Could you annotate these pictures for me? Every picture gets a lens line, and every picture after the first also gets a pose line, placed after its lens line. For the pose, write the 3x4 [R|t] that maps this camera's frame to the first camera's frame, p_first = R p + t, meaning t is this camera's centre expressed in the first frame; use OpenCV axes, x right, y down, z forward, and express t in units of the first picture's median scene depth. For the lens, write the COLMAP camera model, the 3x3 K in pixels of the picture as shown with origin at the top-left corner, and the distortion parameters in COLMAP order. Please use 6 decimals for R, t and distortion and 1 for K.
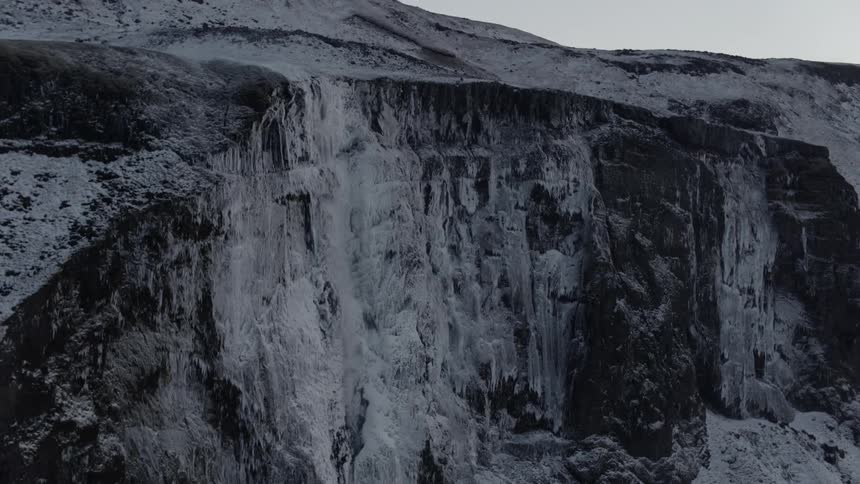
lens RADIAL K [[1170.5, 0, 430.0], [0, 1170.5, 242.0], [0, 0, 1]] dist [-0.102635, 0.110332]
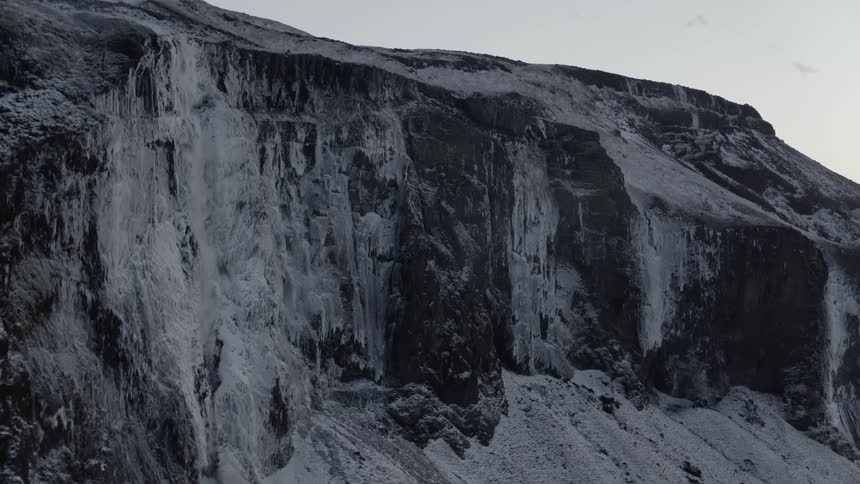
lens RADIAL K [[1170.5, 0, 430.0], [0, 1170.5, 242.0], [0, 0, 1]] dist [-0.102635, 0.110332]
pose [[0.971096, 0.000671, 0.238688, -0.104431], [0.003825, 0.999824, -0.018369, 0.056307], [-0.238658, 0.018751, 0.970923, -0.060559]]
